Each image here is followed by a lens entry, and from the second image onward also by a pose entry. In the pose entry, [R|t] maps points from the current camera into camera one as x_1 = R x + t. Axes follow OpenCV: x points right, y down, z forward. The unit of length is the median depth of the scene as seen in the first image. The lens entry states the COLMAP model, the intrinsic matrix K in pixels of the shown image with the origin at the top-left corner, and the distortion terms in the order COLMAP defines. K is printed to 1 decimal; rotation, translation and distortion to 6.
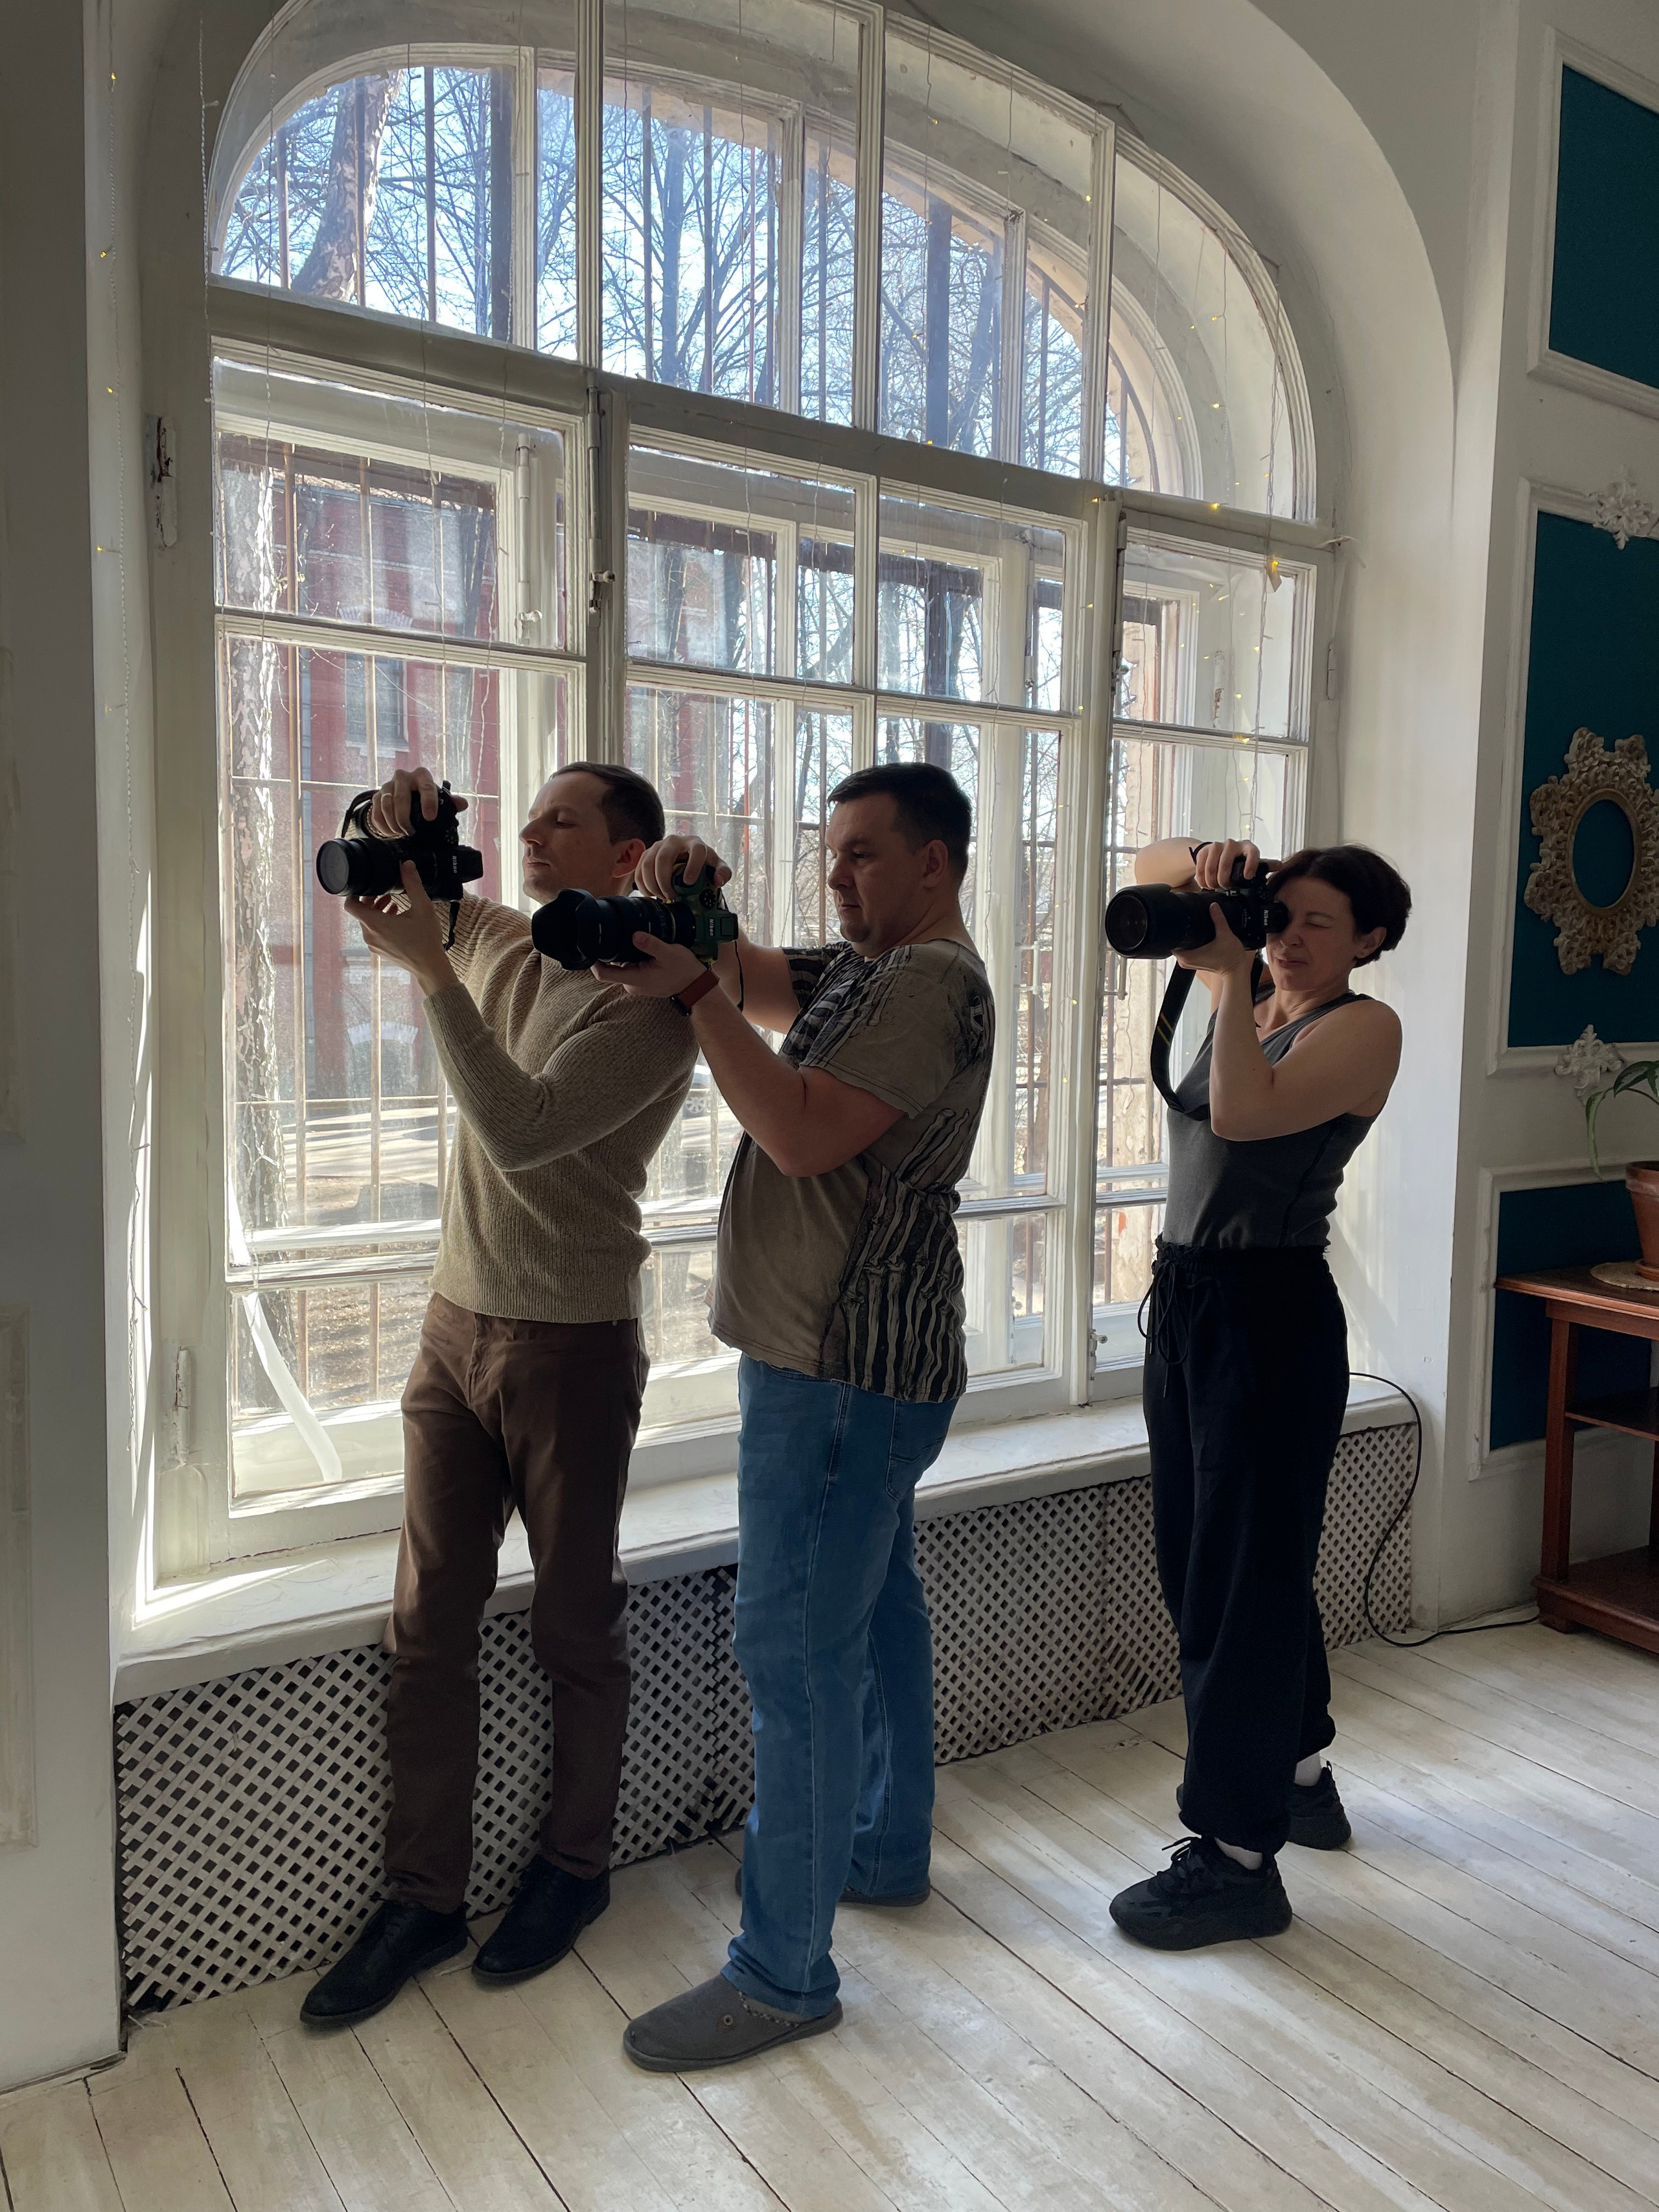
lens RADIAL K [[1679.9, 0, 815.4], [0, 1679.9, 1093.8], [0, 0, 1]] dist [0.090444, -0.121207]
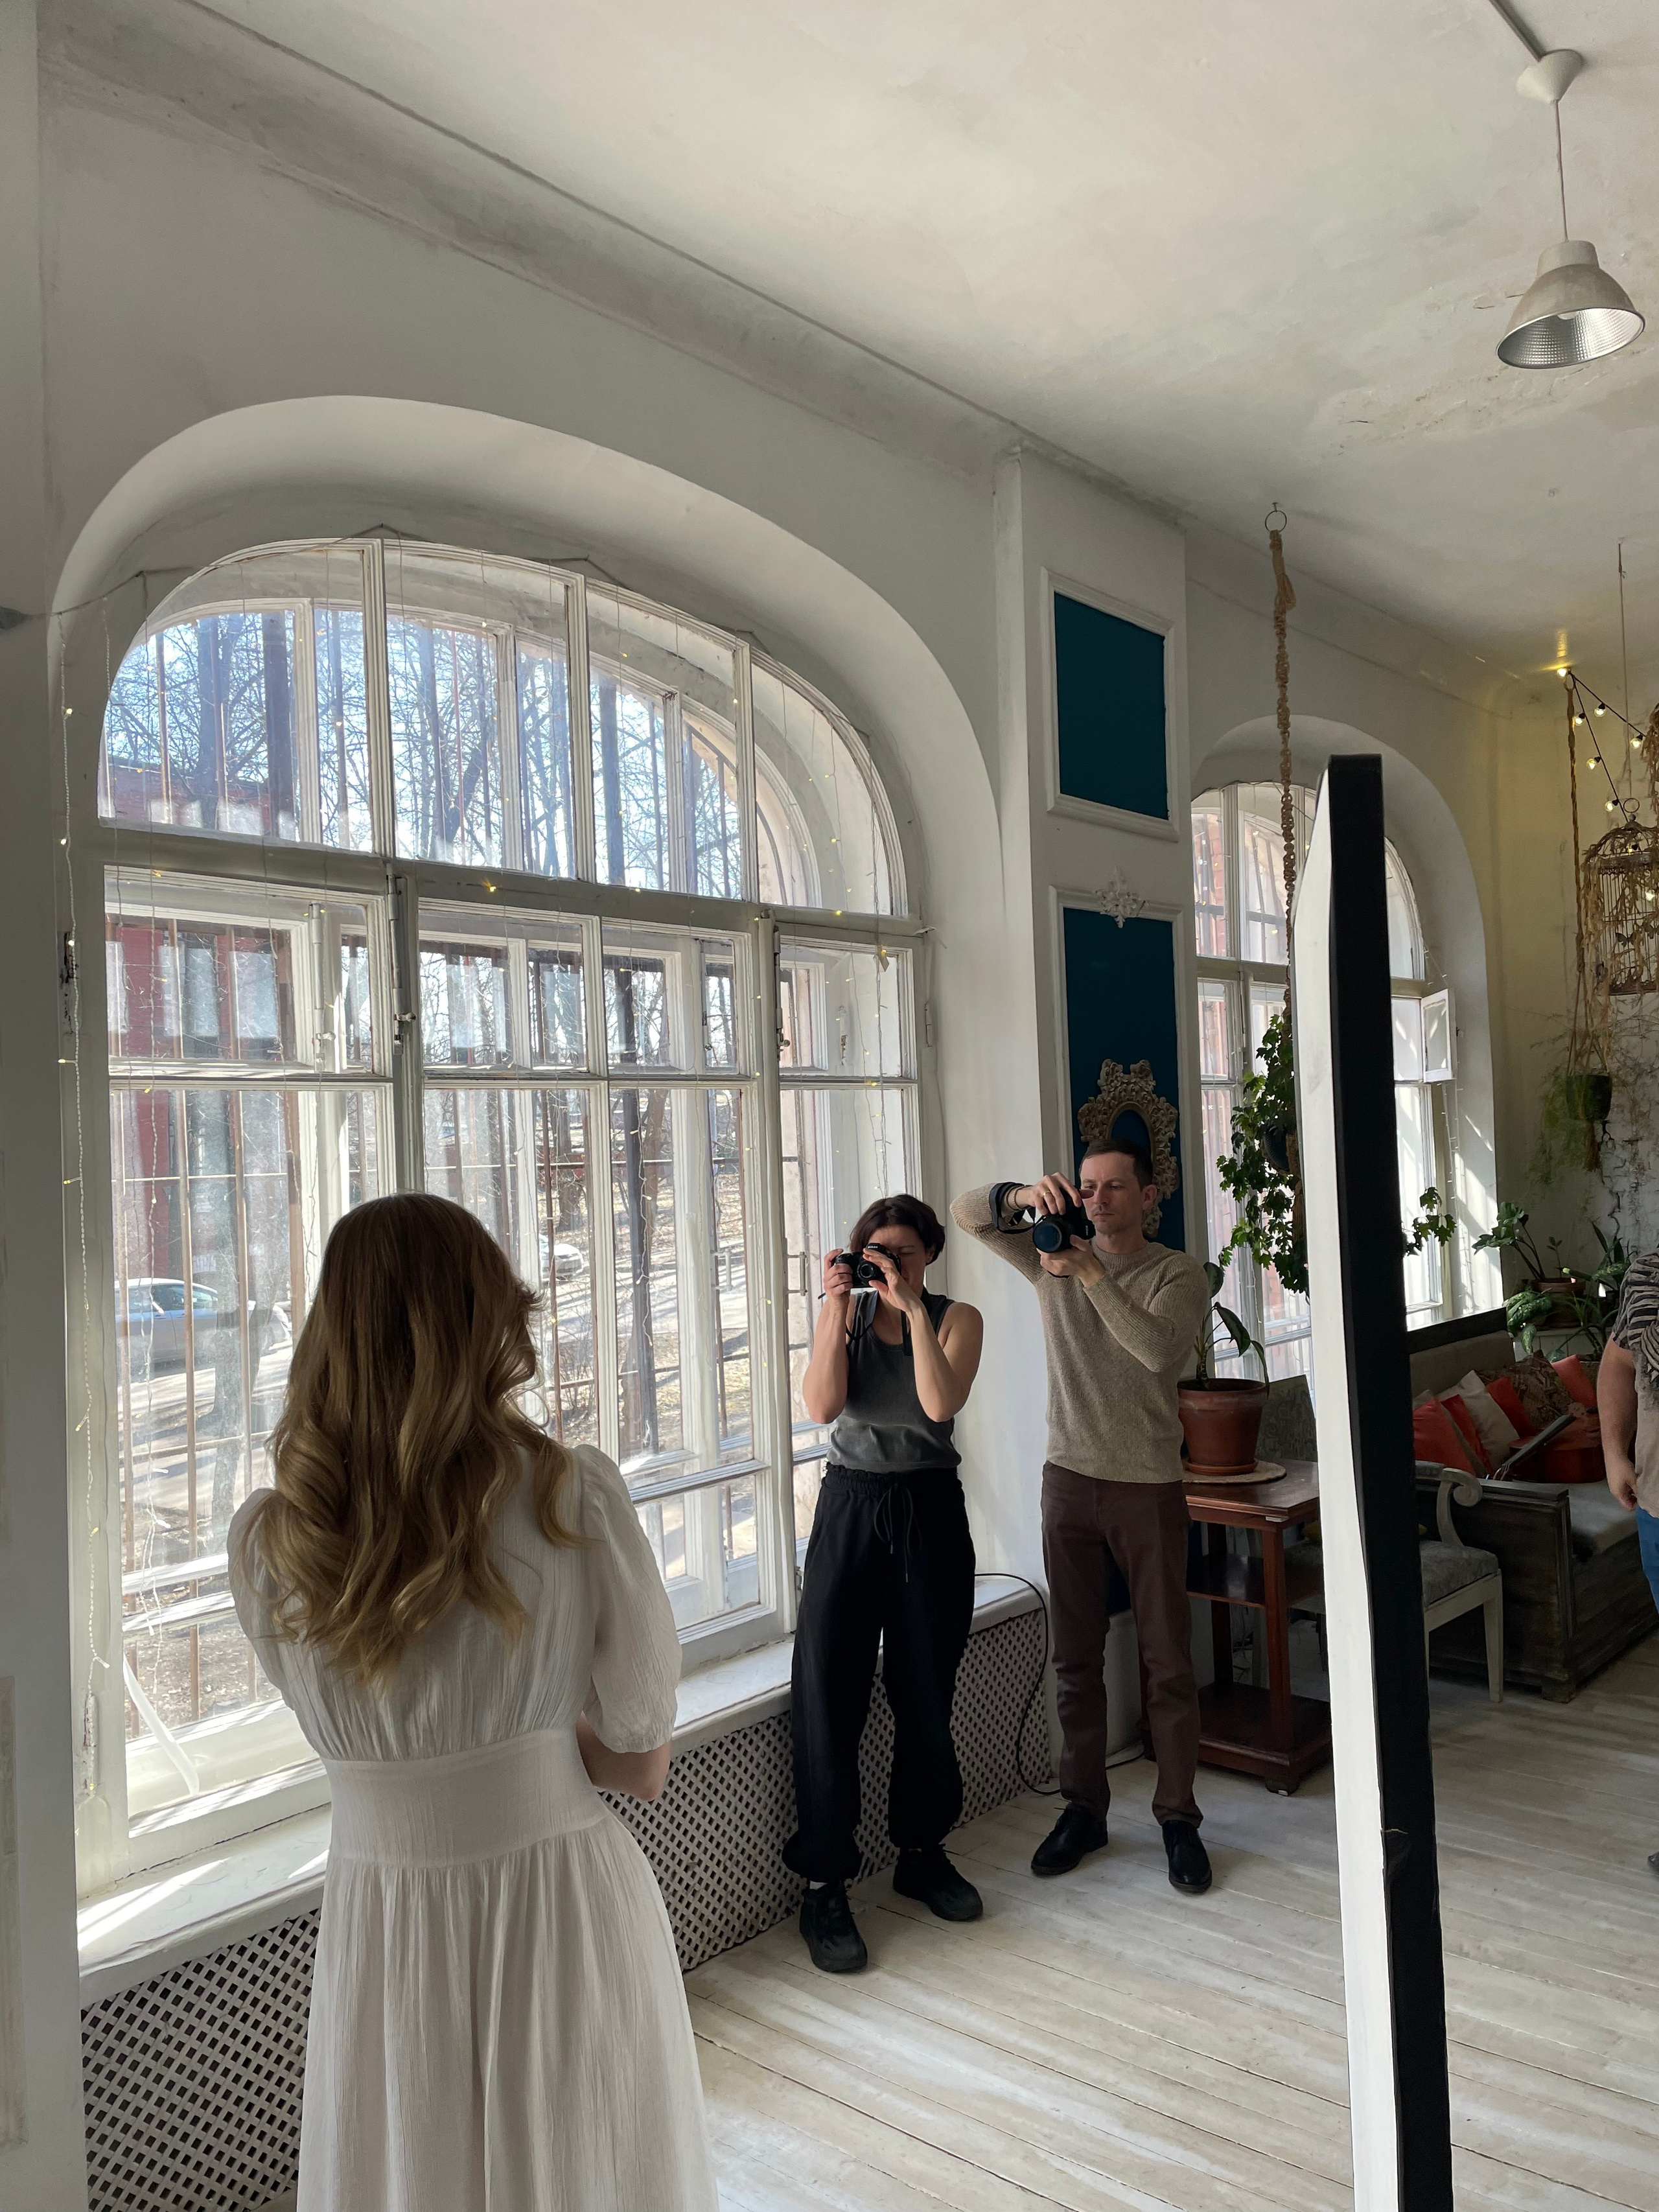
lens RADIAL K [[1665.9, 0, 839.1], [0, 1665.9, 1104.0], [0, 0, 1]] dist [0.091297, -0.120831]
pose [[0.961600, -0.047136, 0.270375, -0.116896], [0.077304, 0.991773, -0.102032, -0.065593], [-0.263342, 0.119015, 0.957333, -0.210649]]
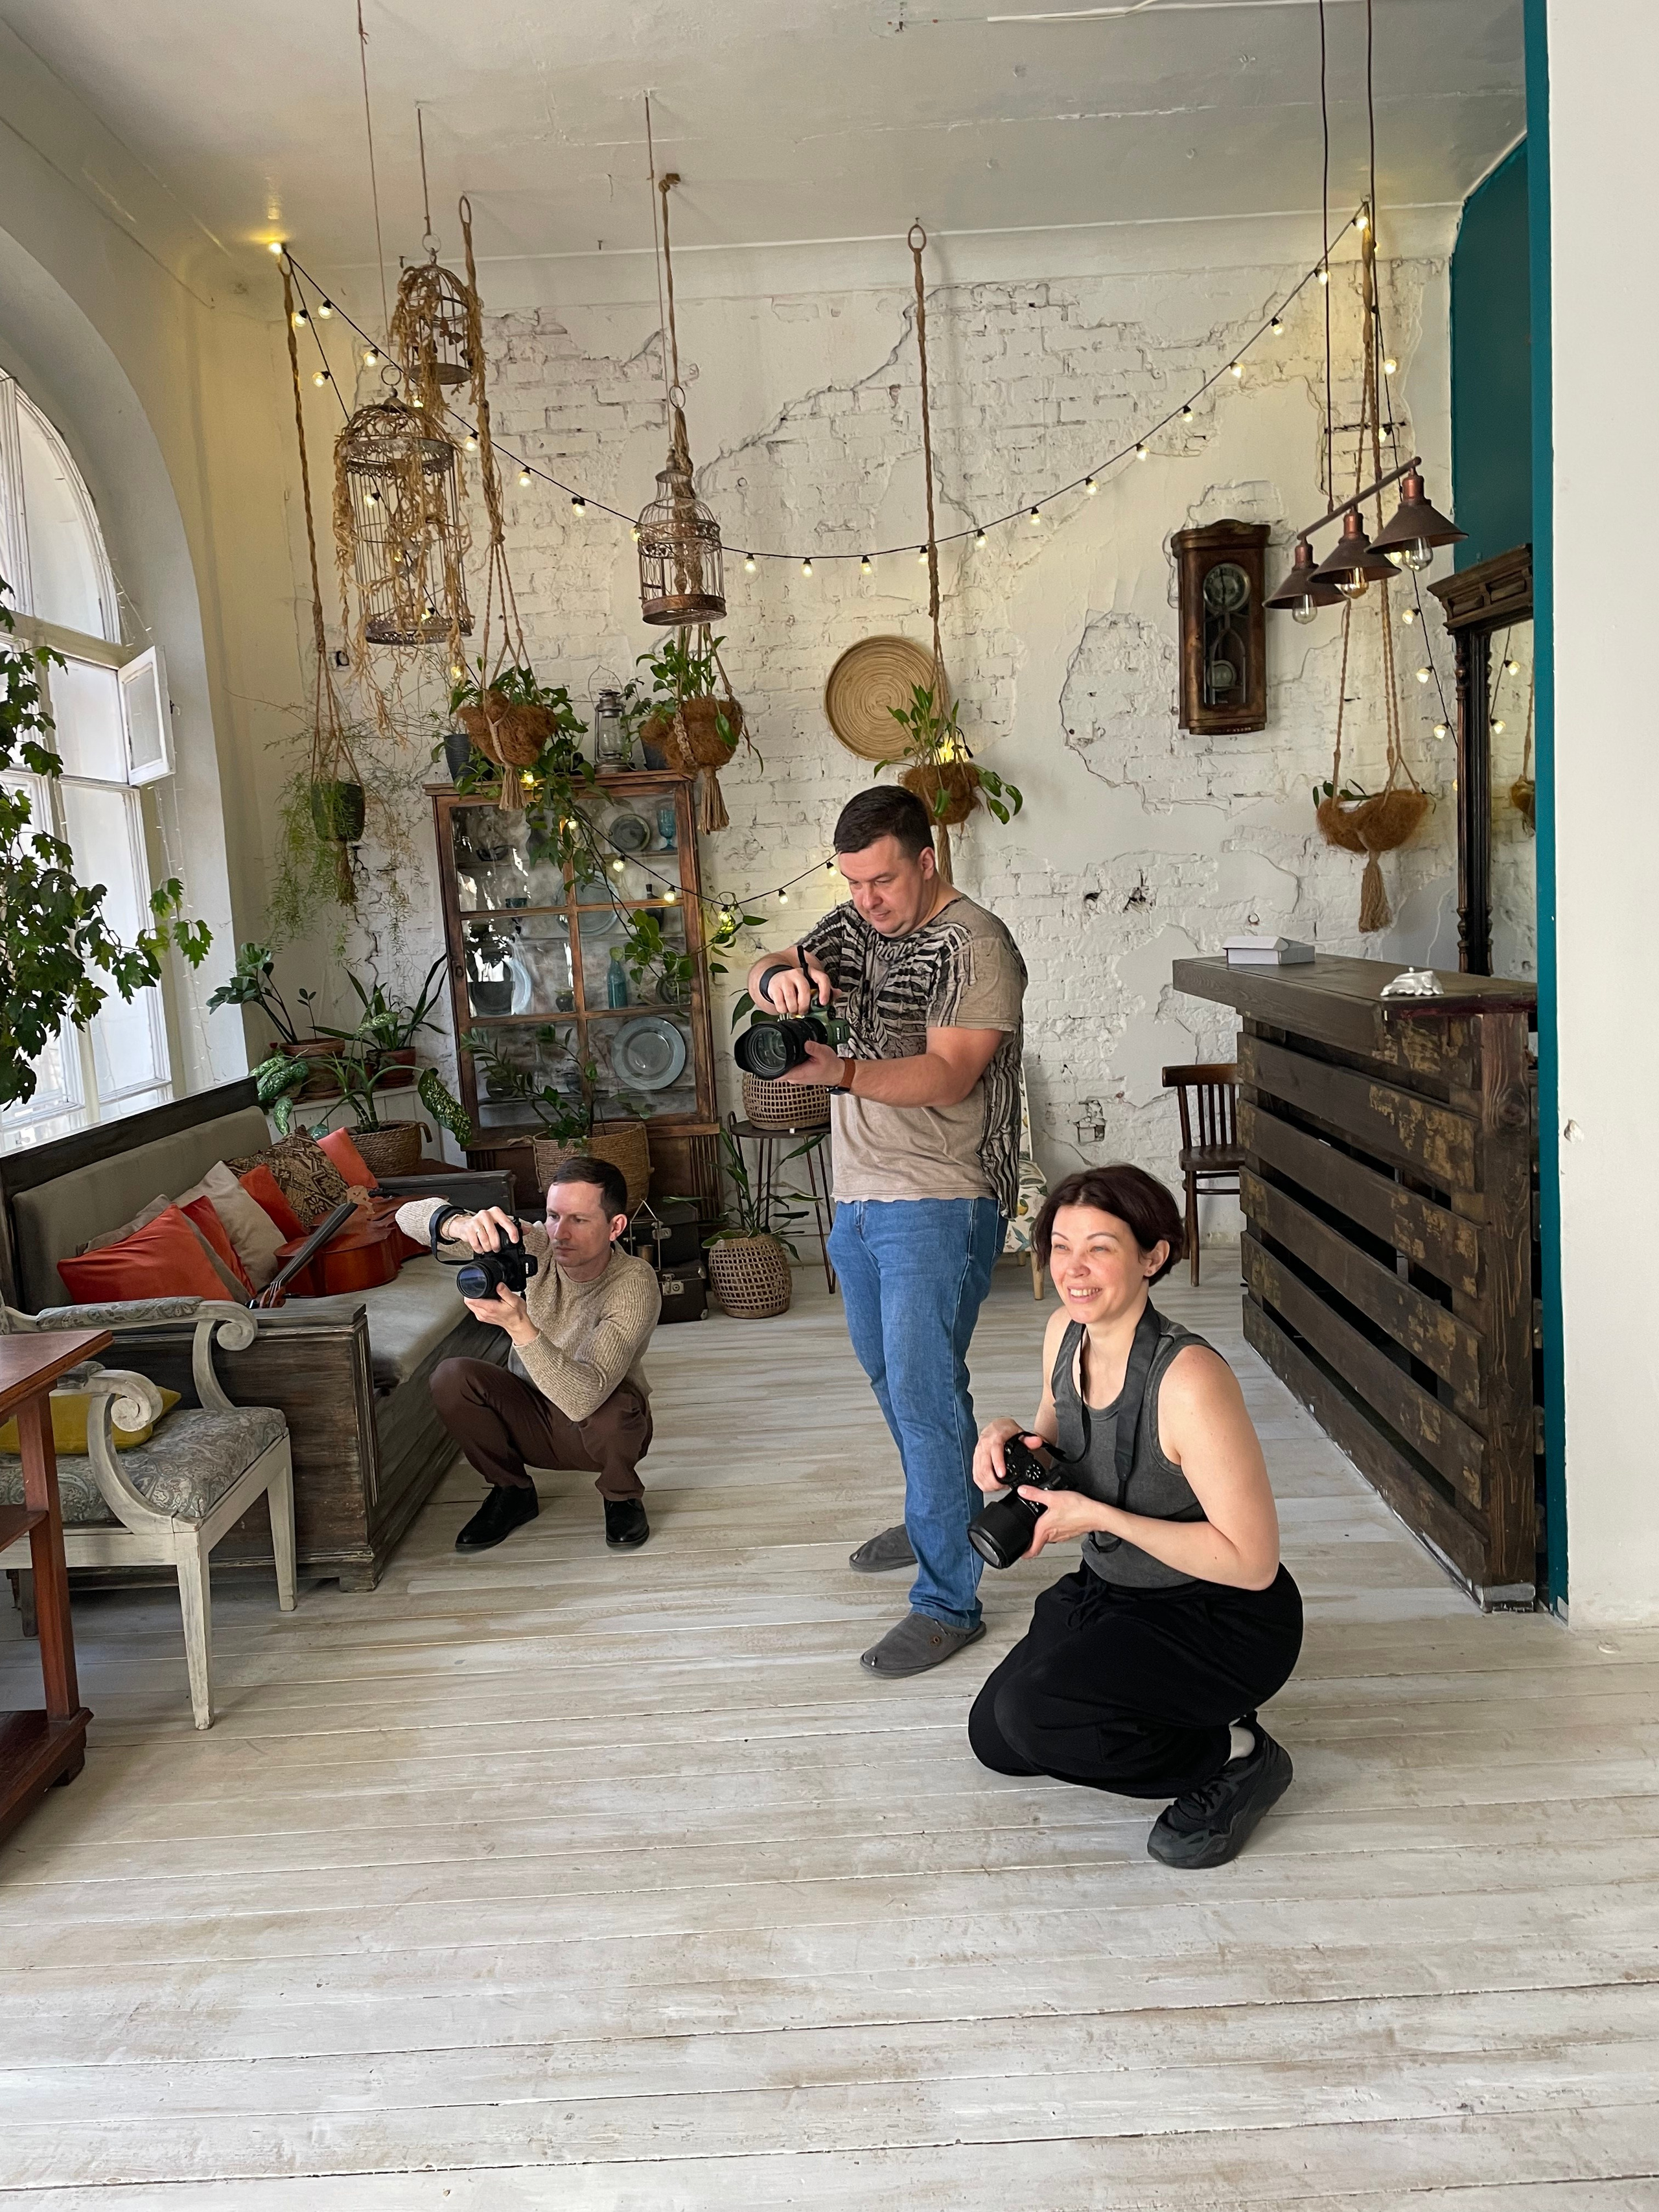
lens RADIAL K [[1673.1, 0, 820.8], [0, 1673.1, 1081.9], [0, 0, 1]] dist [0.097728, -0.140648]
pose [[0.543670, -0.146126, 0.826481, 0.164902], [0.139376, 0.986773, 0.082783, -0.021793], [-0.827646, 0.070185, 0.556845, 0.219414]]
